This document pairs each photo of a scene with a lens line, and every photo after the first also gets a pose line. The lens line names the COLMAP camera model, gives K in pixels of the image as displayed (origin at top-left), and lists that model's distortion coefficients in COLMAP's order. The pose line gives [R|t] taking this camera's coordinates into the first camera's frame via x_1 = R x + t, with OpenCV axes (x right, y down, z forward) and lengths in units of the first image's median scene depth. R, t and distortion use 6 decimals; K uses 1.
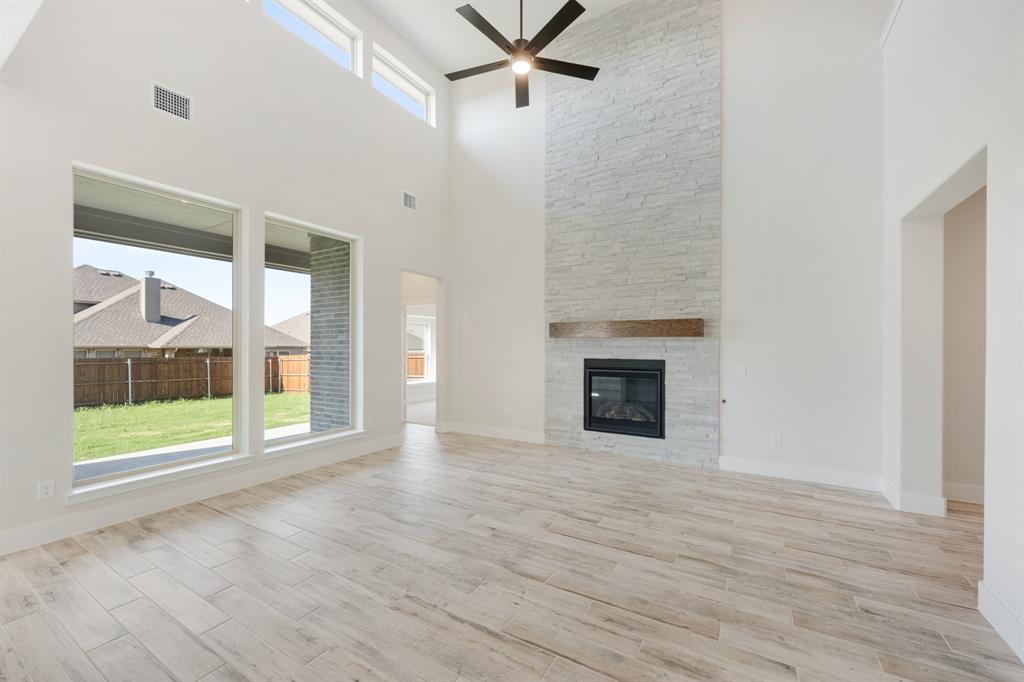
lens RADIAL K [[412.3, 0, 512.3], [0, 412.3, 345.2], [0, 0, 1]] dist [-0.000274, 0.000249]
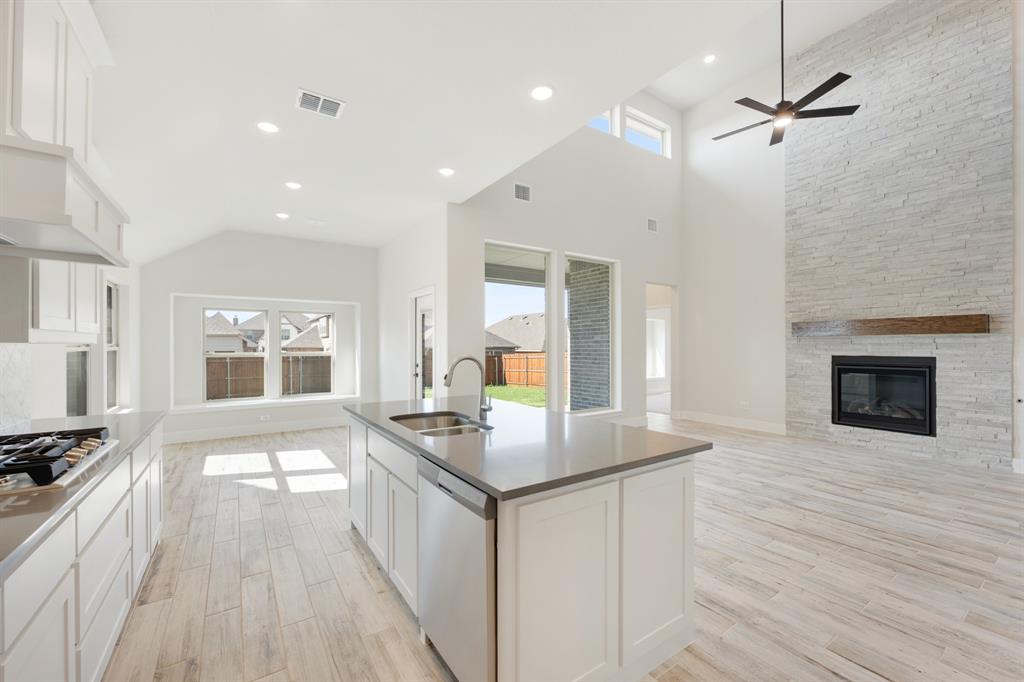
lens RADIAL K [[412.3, 0, 512.3], [0, 412.3, 345.2], [0, 0, 1]] dist [-0.000274, 0.000249]
pose [[0.905401, -0.003977, -0.424539, -0.123125], [0.003242, 0.999992, -0.002454, 0.006125], [0.424546, 0.000846, 0.905406, -0.311730]]
